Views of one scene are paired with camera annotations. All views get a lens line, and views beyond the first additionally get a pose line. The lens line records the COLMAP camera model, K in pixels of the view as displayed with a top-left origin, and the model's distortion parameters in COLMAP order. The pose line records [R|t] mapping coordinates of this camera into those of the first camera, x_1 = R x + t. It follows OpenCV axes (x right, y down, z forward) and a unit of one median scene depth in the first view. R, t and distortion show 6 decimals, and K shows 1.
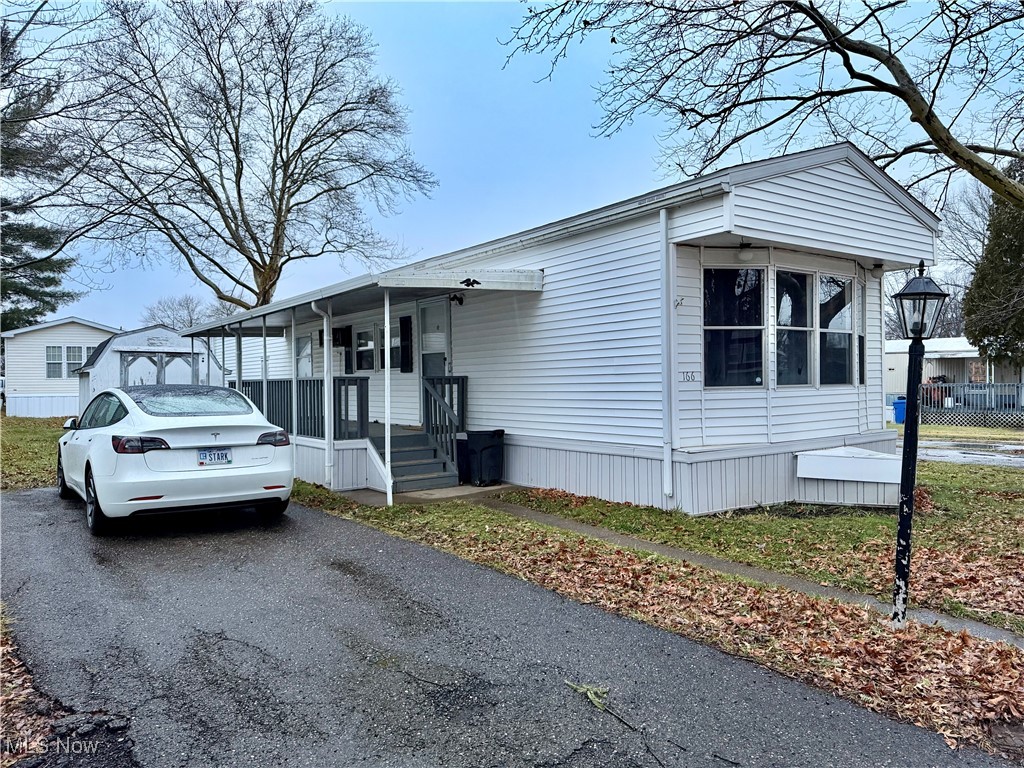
lens RADIAL K [[714.9, 0, 512.0], [0, 714.9, 384.0], [0, 0, 1]] dist [0.112934, -0.146071]
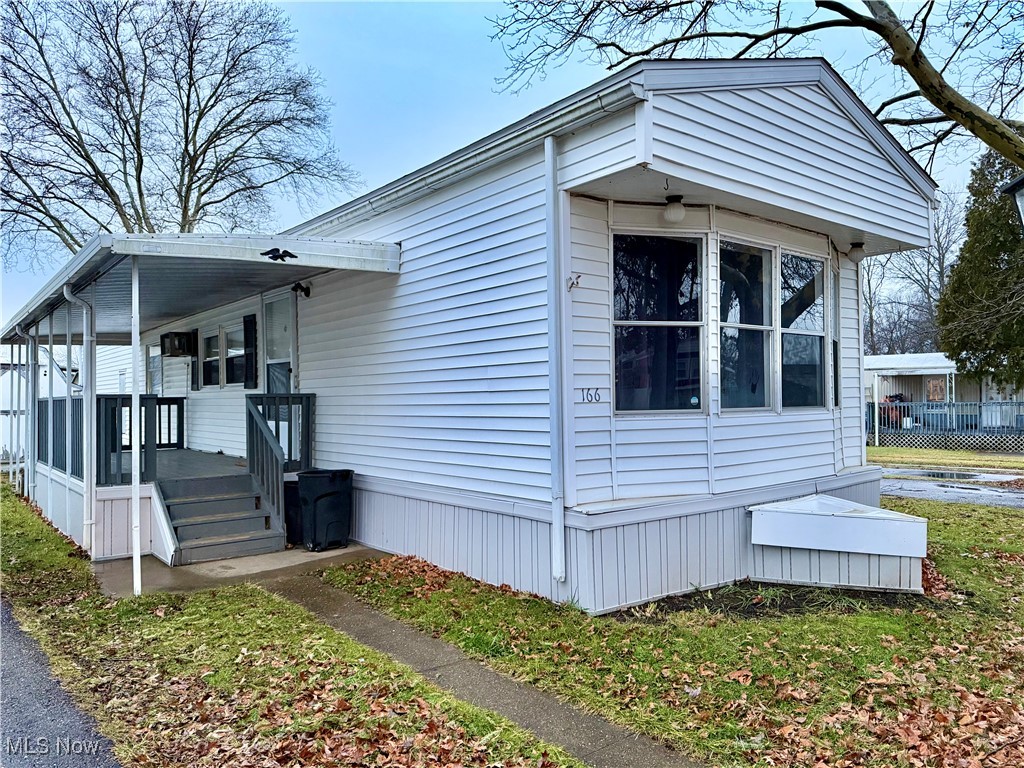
lens RADIAL K [[706.6, 0, 512.0], [0, 706.6, 384.0], [0, 0, 1]] dist [0.102317, -0.111809]
pose [[0.998376, 0.002947, 0.056891, 0.111320], [-0.001580, 0.999710, -0.024049, -0.004215], [-0.056946, 0.023920, 0.998091, 0.290744]]
